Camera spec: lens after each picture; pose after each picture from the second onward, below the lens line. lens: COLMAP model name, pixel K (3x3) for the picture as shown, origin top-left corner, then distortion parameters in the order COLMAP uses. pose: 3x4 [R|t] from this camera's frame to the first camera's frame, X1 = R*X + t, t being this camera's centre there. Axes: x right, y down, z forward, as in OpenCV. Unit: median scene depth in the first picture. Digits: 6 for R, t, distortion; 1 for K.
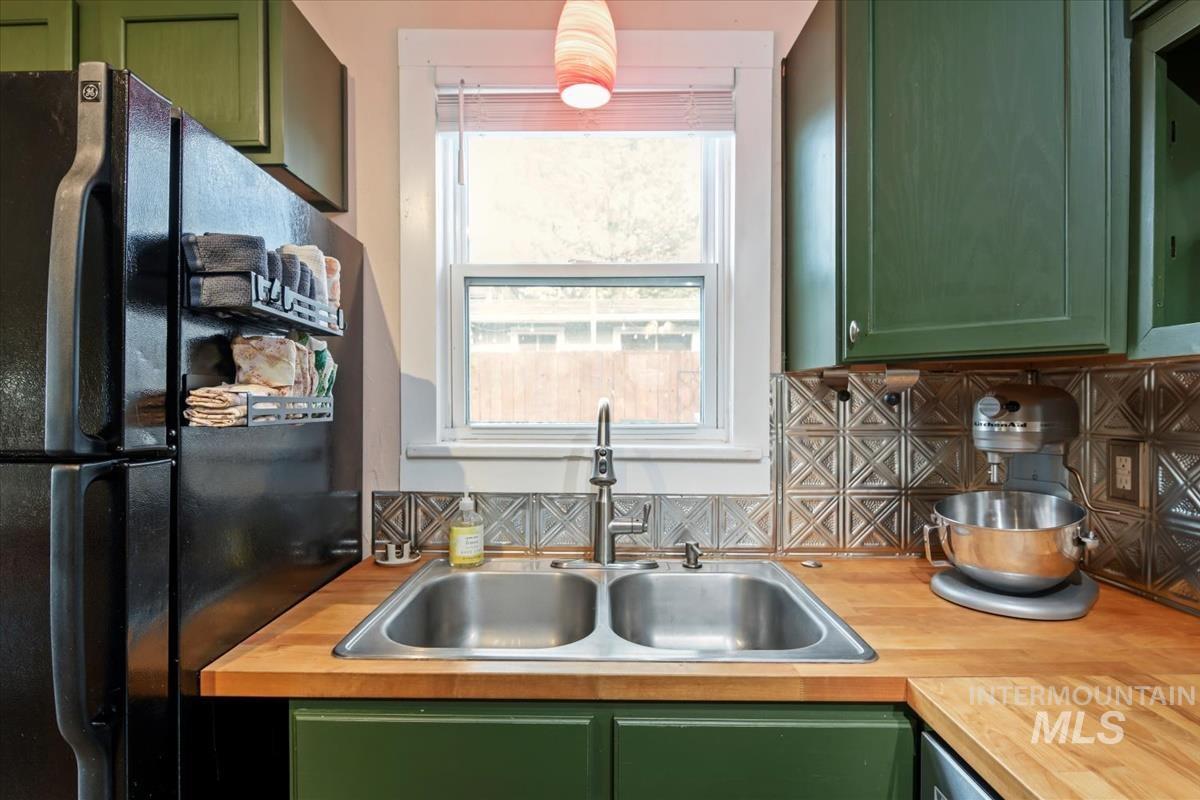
lens RADIAL K [[588.5, 0, 603.1], [0, 588.5, 403.9], [0, 0, 1]] dist [-0.005601, -0.001101]
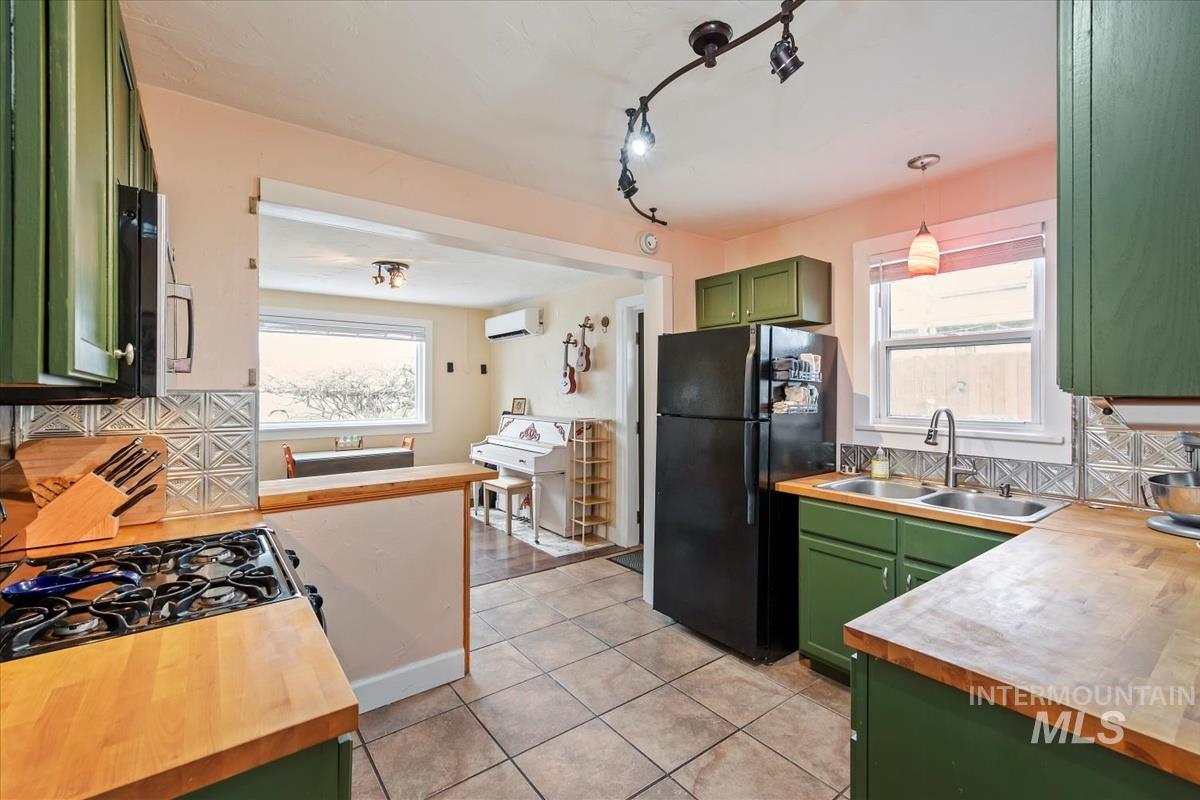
lens RADIAL K [[519.2, 0, 598.4], [0, 519.2, 395.8], [0, 0, 1]] dist [0.010204, -0.000374]
pose [[0.602355, 0.007081, -0.798197, 0.978364], [-0.006218, 0.999972, 0.004179, -0.061084], [0.798204, 0.002446, 0.602382, -1.460950]]
